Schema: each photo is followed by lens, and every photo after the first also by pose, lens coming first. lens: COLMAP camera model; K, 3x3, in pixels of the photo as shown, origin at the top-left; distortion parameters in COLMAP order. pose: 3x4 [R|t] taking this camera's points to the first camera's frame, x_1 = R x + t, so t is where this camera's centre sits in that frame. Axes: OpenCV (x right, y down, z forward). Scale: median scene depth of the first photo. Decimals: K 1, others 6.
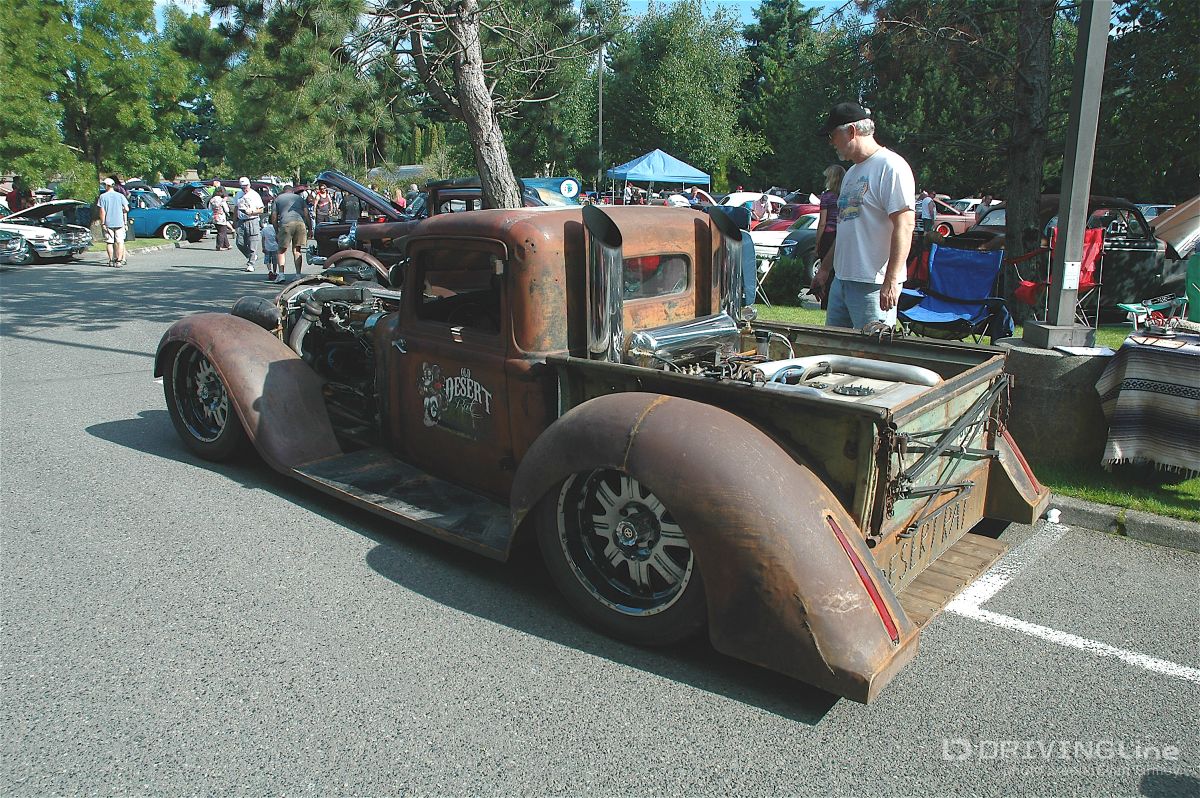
lens RADIAL K [[898.8, 0, 600.0], [0, 898.8, 399.0], [0, 0, 1]] dist [-0.106493, 0.035864]
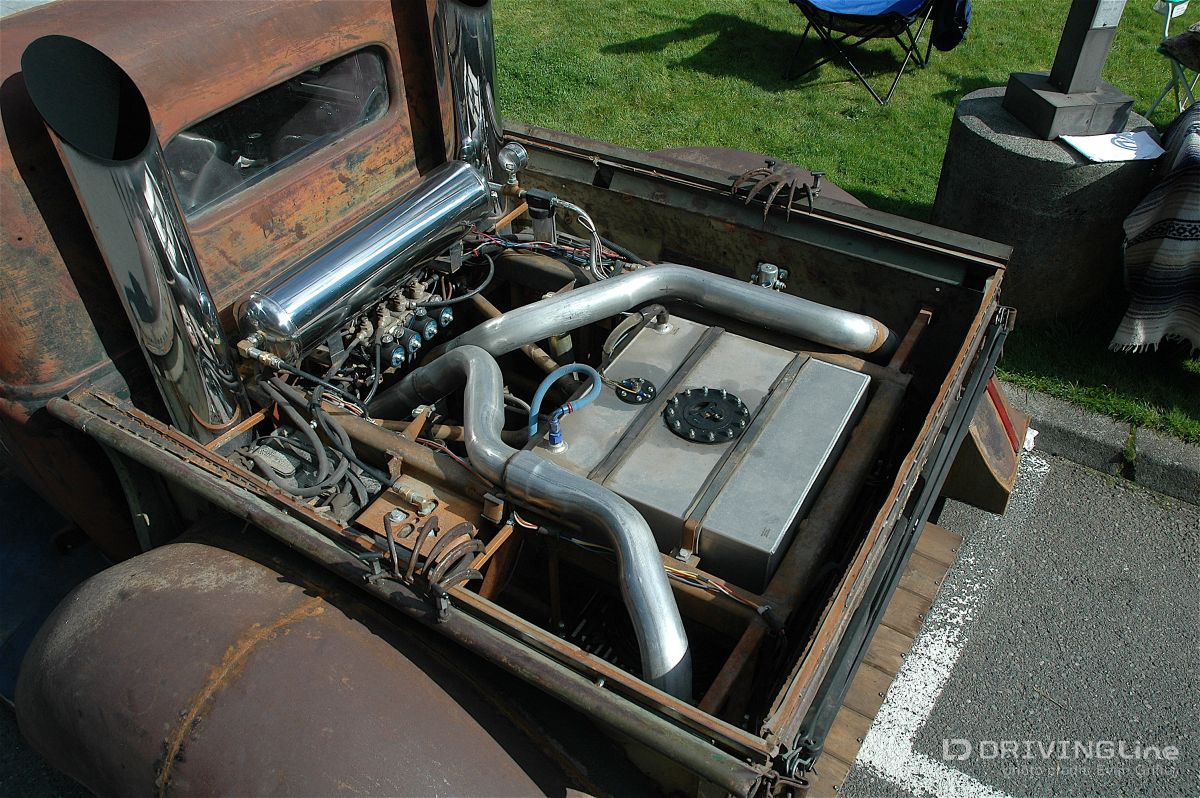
lens RADIAL K [[898.8, 0, 600.0], [0, 898.8, 399.0], [0, 0, 1]] dist [-0.106493, 0.035864]
pose [[0.989616, -0.107228, 0.095717, 0.151005], [0.051243, 0.885373, 0.462048, -0.204637], [-0.134290, -0.452345, 0.881674, 0.486838]]
